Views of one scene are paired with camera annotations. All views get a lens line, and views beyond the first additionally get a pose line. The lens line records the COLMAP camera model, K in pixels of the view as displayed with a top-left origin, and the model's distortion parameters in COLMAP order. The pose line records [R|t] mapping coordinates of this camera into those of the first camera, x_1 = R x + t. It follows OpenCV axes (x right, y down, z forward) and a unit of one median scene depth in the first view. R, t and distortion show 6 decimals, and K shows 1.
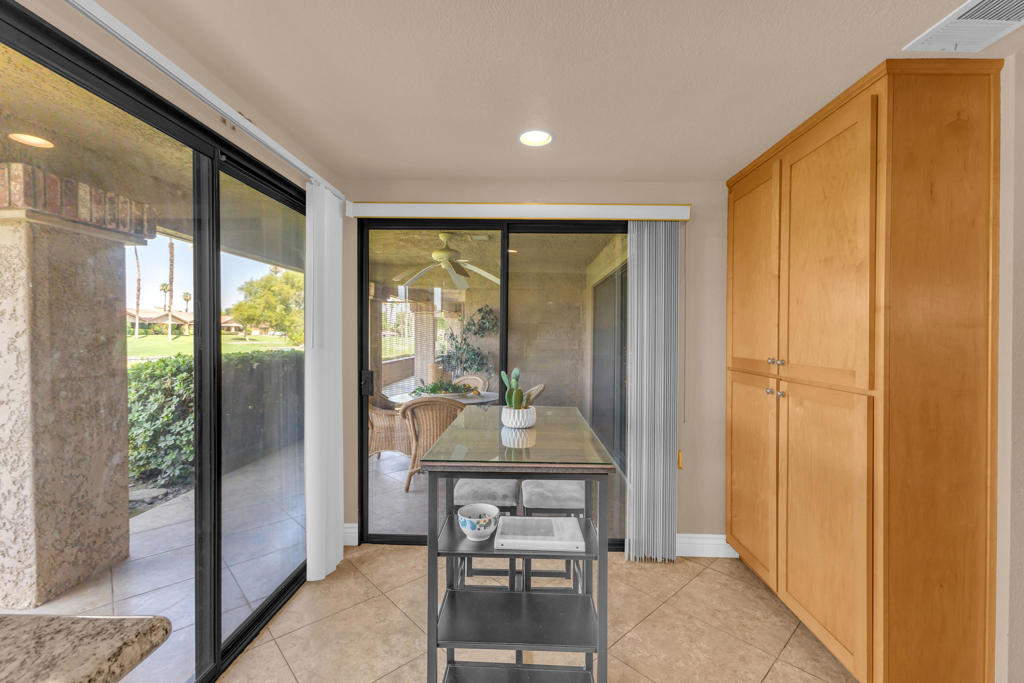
lens RADIAL K [[446.5, 0, 513.8], [0, 446.5, 339.0], [0, 0, 1]] dist [0.001764, -0.000087]
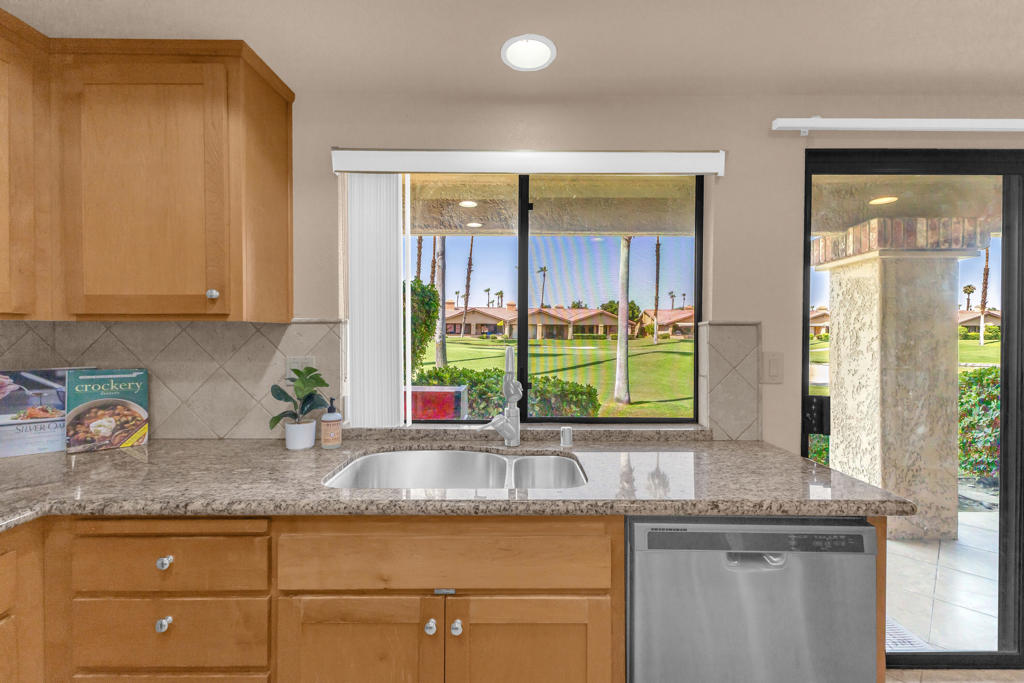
lens RADIAL K [[446.5, 0, 513.8], [0, 446.5, 339.0], [0, 0, 1]] dist [0.001764, -0.000087]
pose [[0.034256, 0.004188, -0.999404, 0.235945], [-0.014743, 0.999885, 0.003685, 0.000217], [0.999304, 0.014608, 0.034314, -0.163267]]
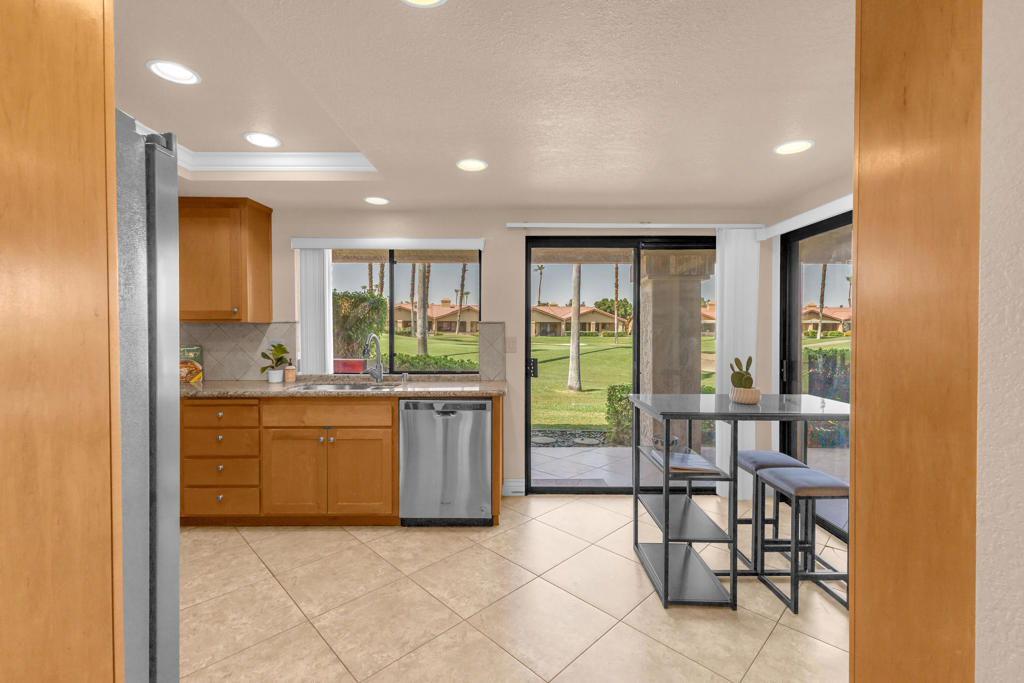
lens RADIAL K [[446.5, 0, 513.8], [0, 446.5, 339.0], [0, 0, 1]] dist [0.001764, -0.000087]
pose [[0.031992, 0.009426, -0.999444, 1.026493], [-0.012303, 0.999883, 0.009036, 0.012784], [0.999412, 0.012007, 0.032104, 0.268274]]
